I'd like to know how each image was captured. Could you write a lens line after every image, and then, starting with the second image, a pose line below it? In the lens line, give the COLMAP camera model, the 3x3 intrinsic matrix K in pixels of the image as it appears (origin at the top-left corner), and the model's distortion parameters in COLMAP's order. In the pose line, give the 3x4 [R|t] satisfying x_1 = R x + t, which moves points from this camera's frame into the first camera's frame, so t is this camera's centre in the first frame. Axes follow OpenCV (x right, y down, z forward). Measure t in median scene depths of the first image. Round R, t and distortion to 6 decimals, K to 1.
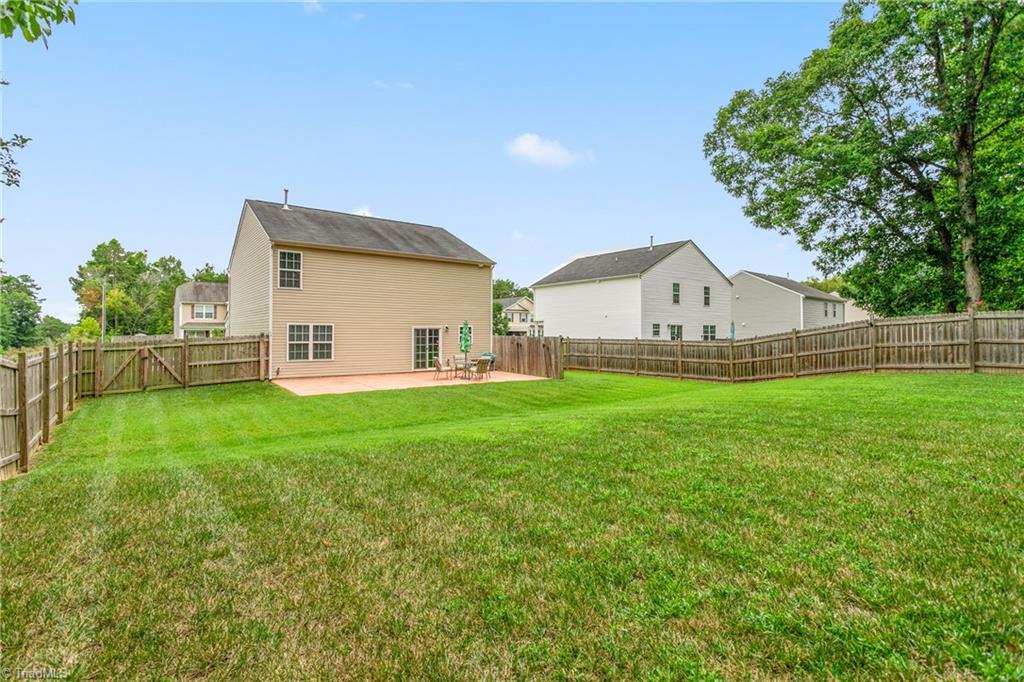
lens RADIAL K [[494.8, 0, 505.8], [0, 494.8, 335.0], [0, 0, 1]] dist [0.000376, 0.001342]
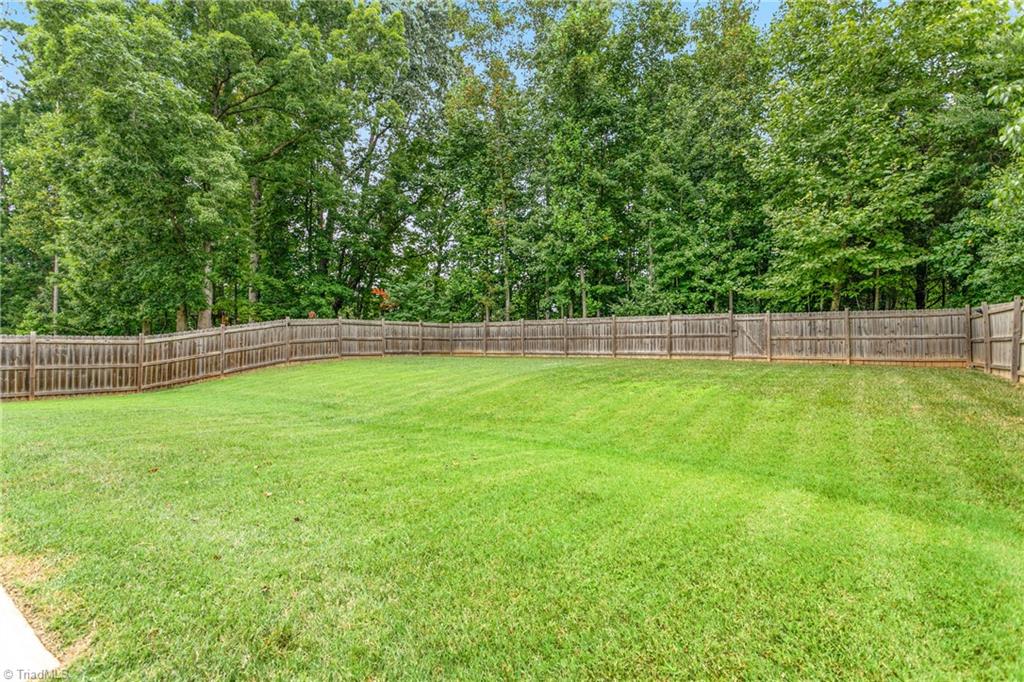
lens RADIAL K [[491.5, 0, 509.9], [0, 491.5, 331.4], [0, 0, 1]] dist [-0.000783, 0.001054]
pose [[-0.331642, 0.032042, 0.942861, -0.469674], [-0.001201, 0.999408, -0.034386, 0.031856], [-0.943405, -0.012536, -0.331407, 0.782980]]
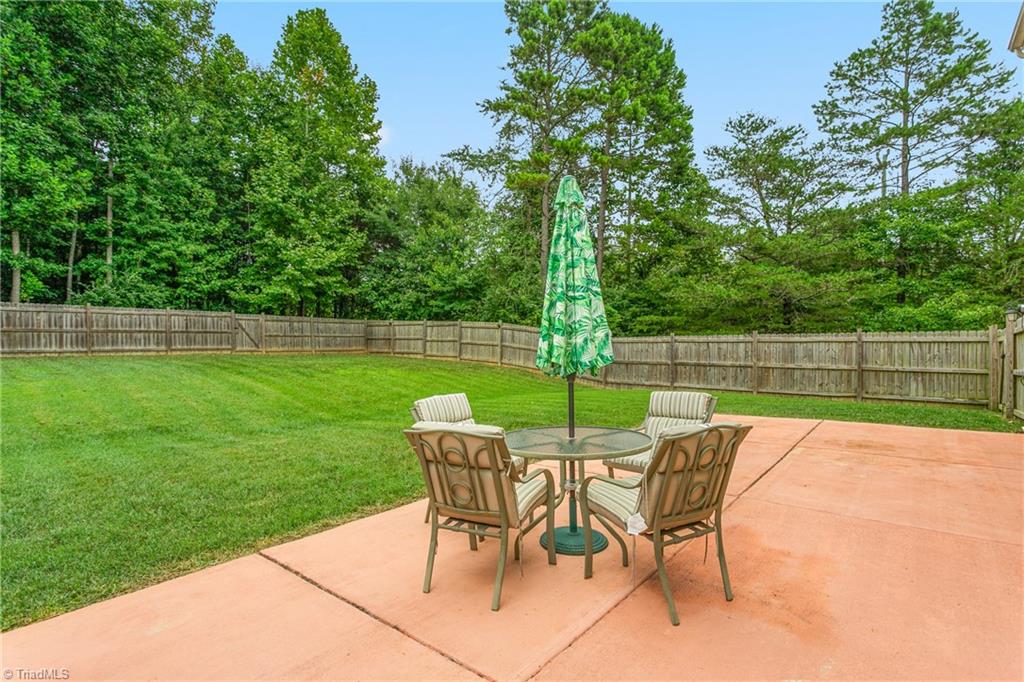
lens RADIAL K [[494.8, 0, 505.8], [0, 494.8, 335.0], [0, 0, 1]] dist [0.000376, 0.001342]
pose [[-0.964709, -0.004341, -0.263282, 0.020296], [-0.002696, 0.999975, -0.006608, 0.017795], [0.263304, -0.005665, -0.964696, 1.301024]]
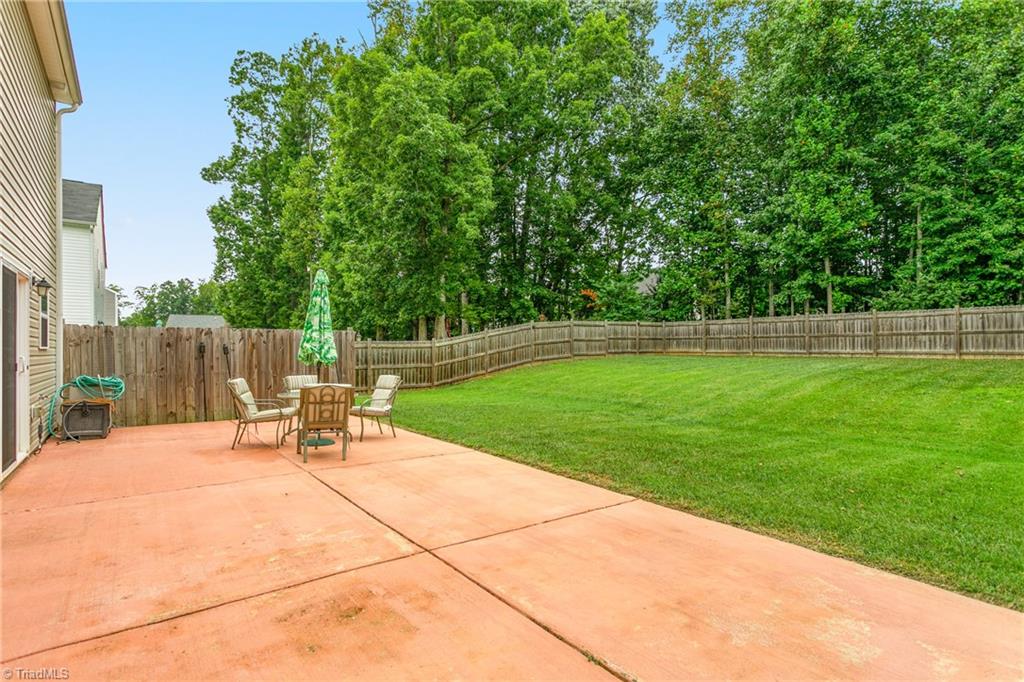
lens RADIAL K [[494.8, 0, 505.8], [0, 494.8, 335.0], [0, 0, 1]] dist [0.000376, 0.001342]
pose [[-0.039770, 0.021478, 0.998978, -0.467555], [0.007230, 0.999749, -0.021207, 0.023170], [-0.999183, 0.006379, -0.039915, 0.985081]]
